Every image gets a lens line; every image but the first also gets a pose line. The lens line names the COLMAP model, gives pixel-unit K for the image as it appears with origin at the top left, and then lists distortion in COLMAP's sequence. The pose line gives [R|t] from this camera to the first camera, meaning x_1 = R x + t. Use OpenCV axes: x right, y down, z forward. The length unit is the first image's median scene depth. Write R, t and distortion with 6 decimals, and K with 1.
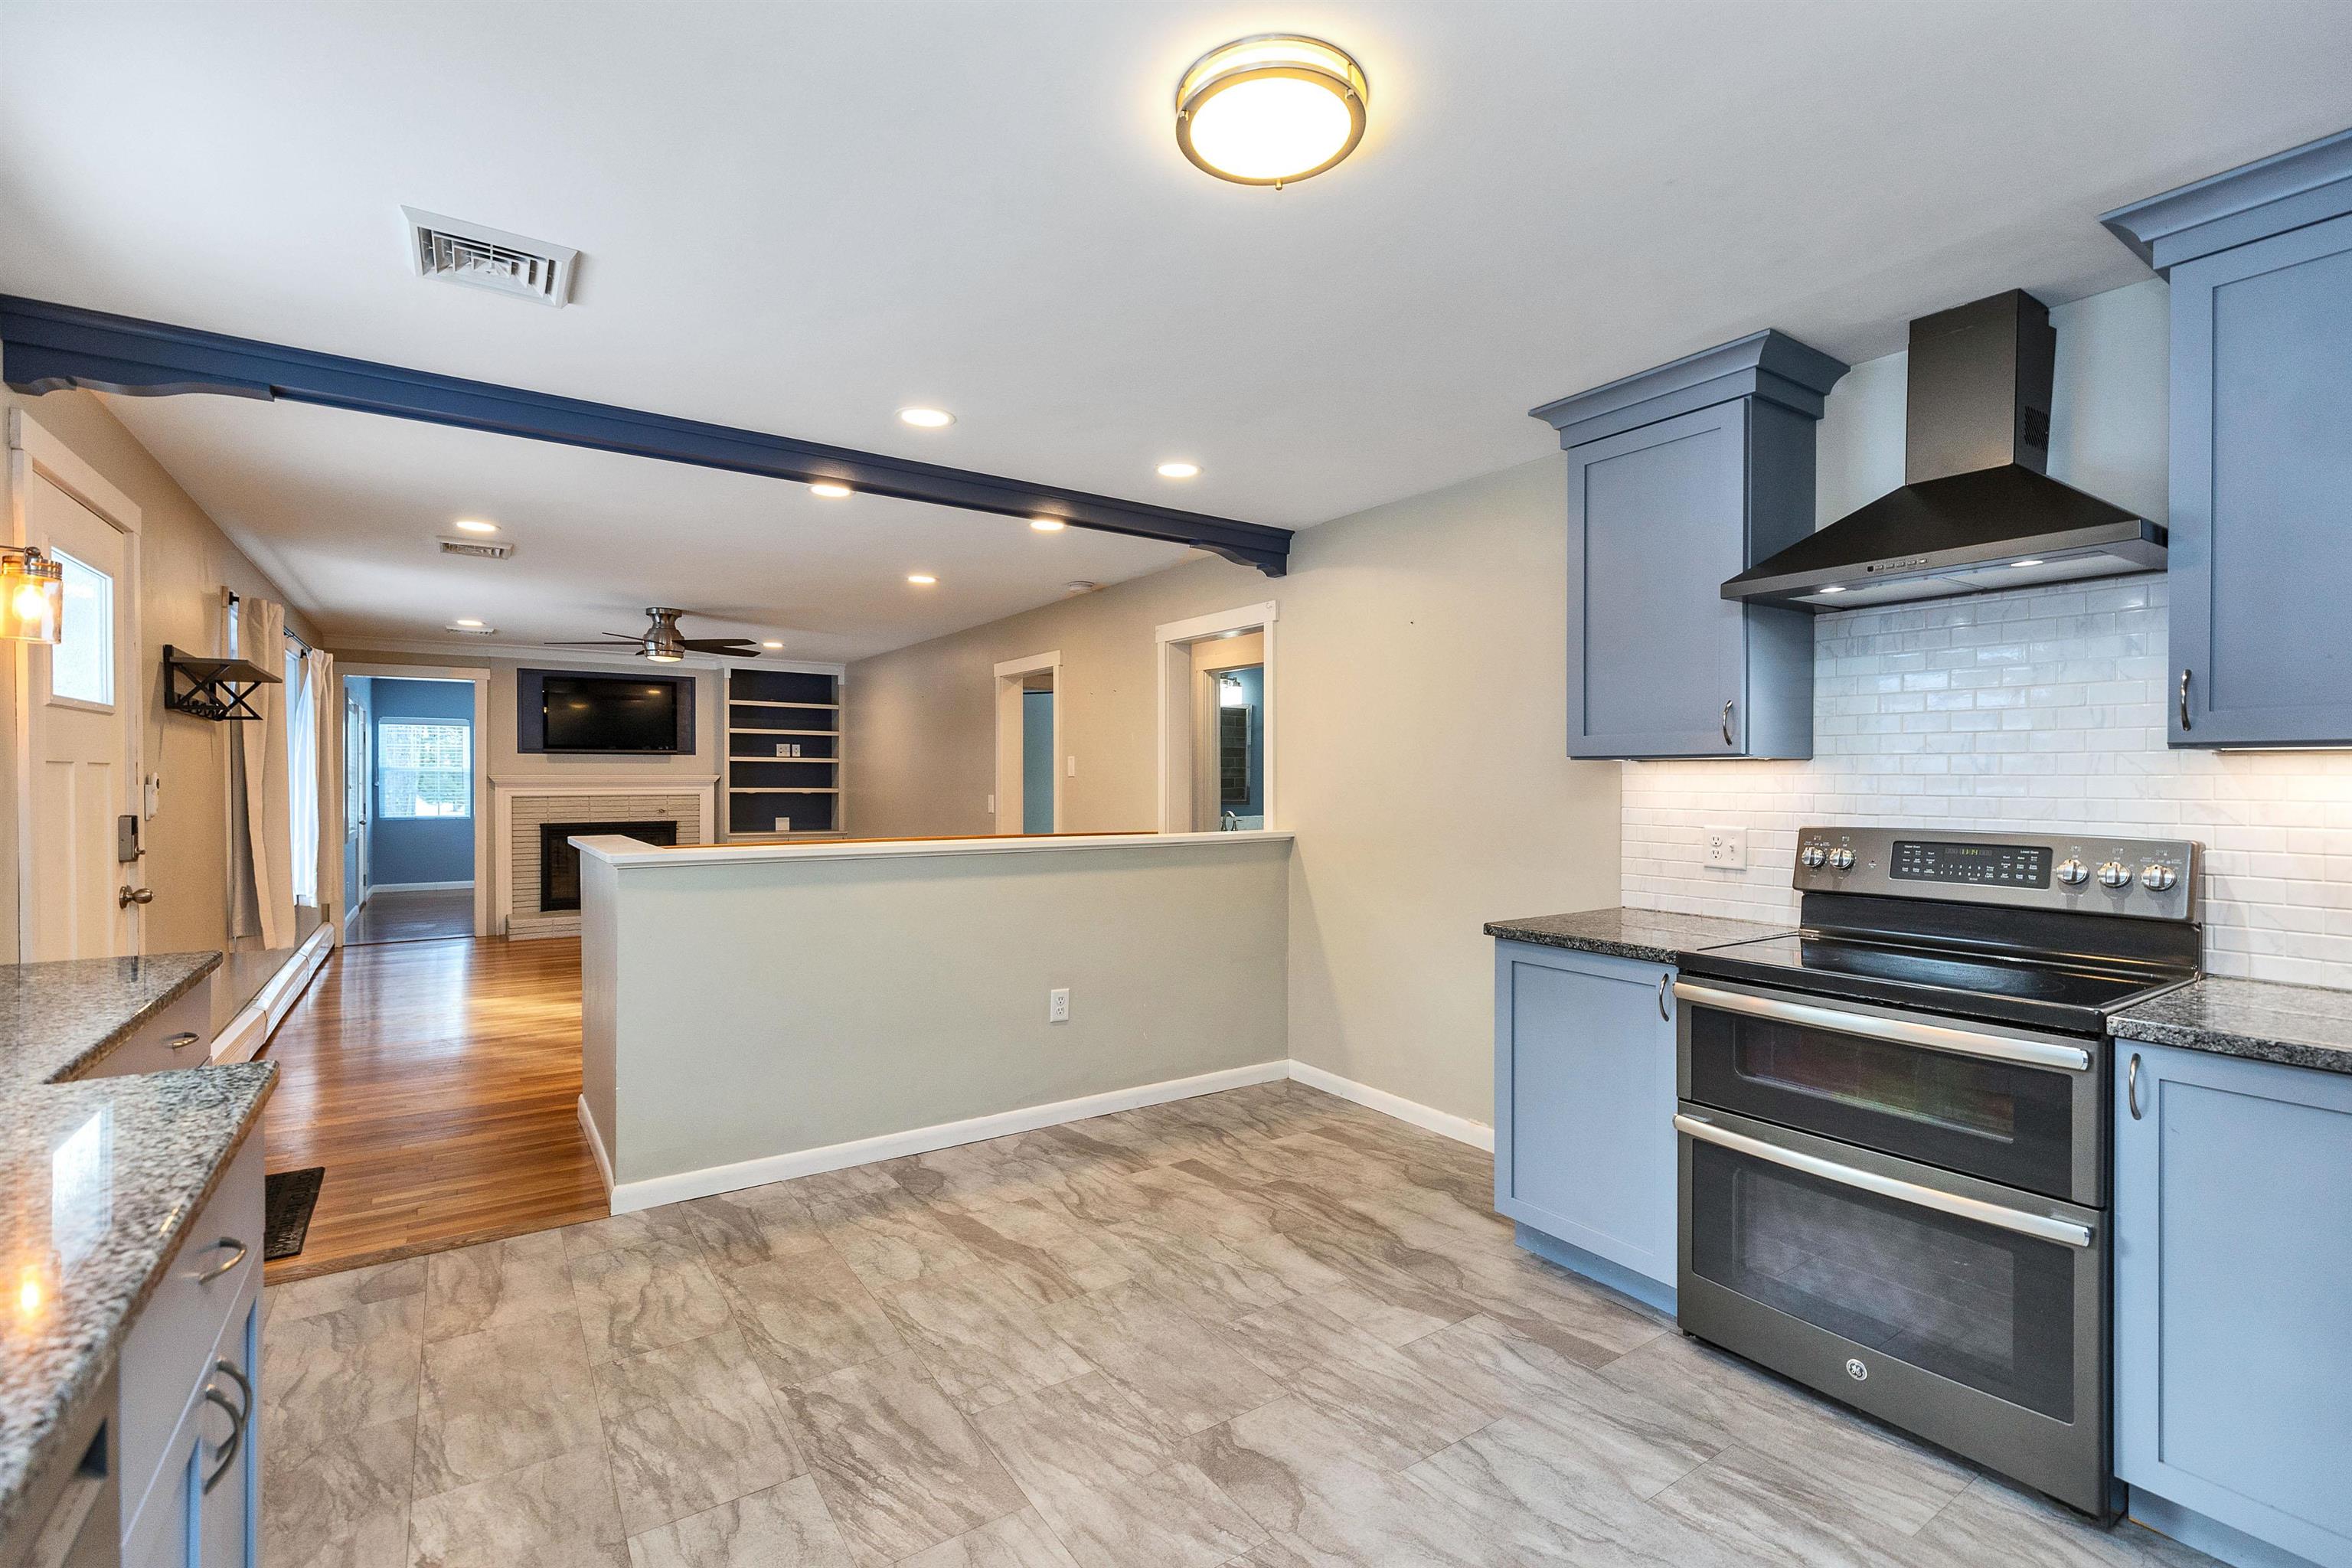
lens RADIAL K [[1051.6, 0, 1170.6], [0, 1051.6, 785.1], [0, 0, 1]] dist [0.006691, -0.000576]
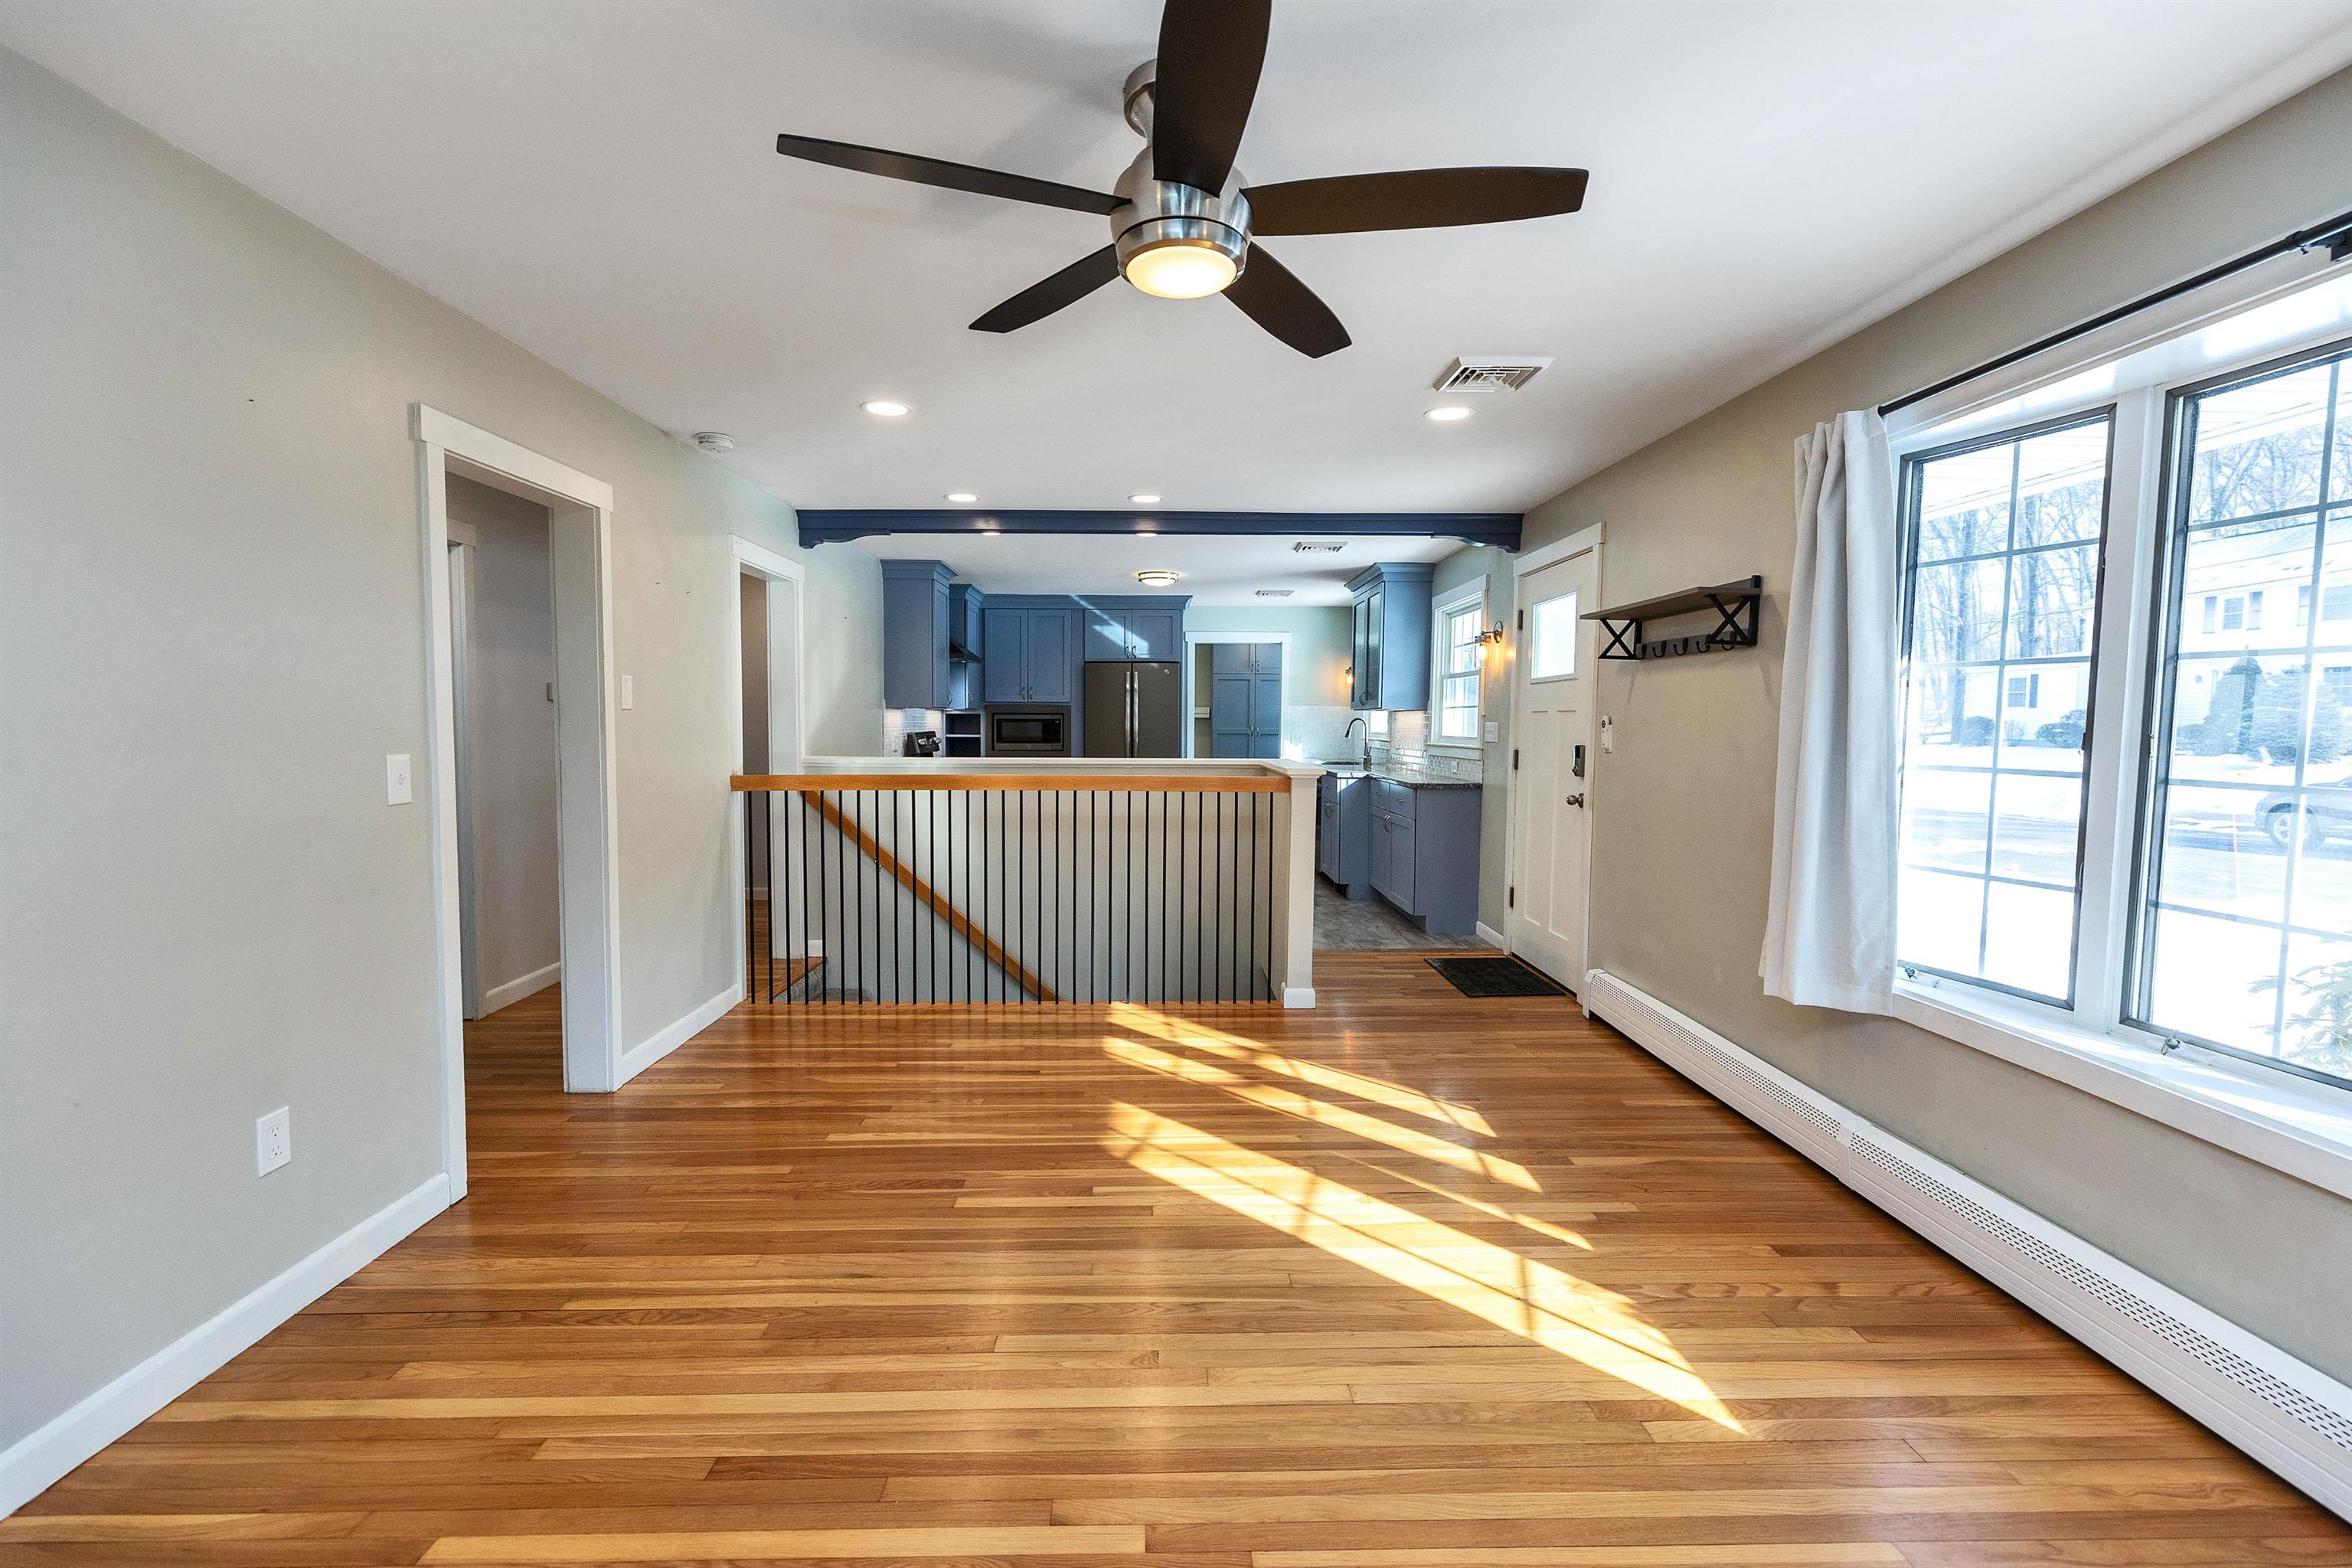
lens RADIAL K [[1051.6, 0, 1172.5], [0, 1051.6, 783.1], [0, 0, 1]] dist [0.006691, -0.000576]
pose [[-0.840479, -0.039487, 0.540403, -0.458155], [-0.004034, 0.997769, 0.066632, -0.005151], [-0.541829, 0.053823, -0.838764, 0.897104]]
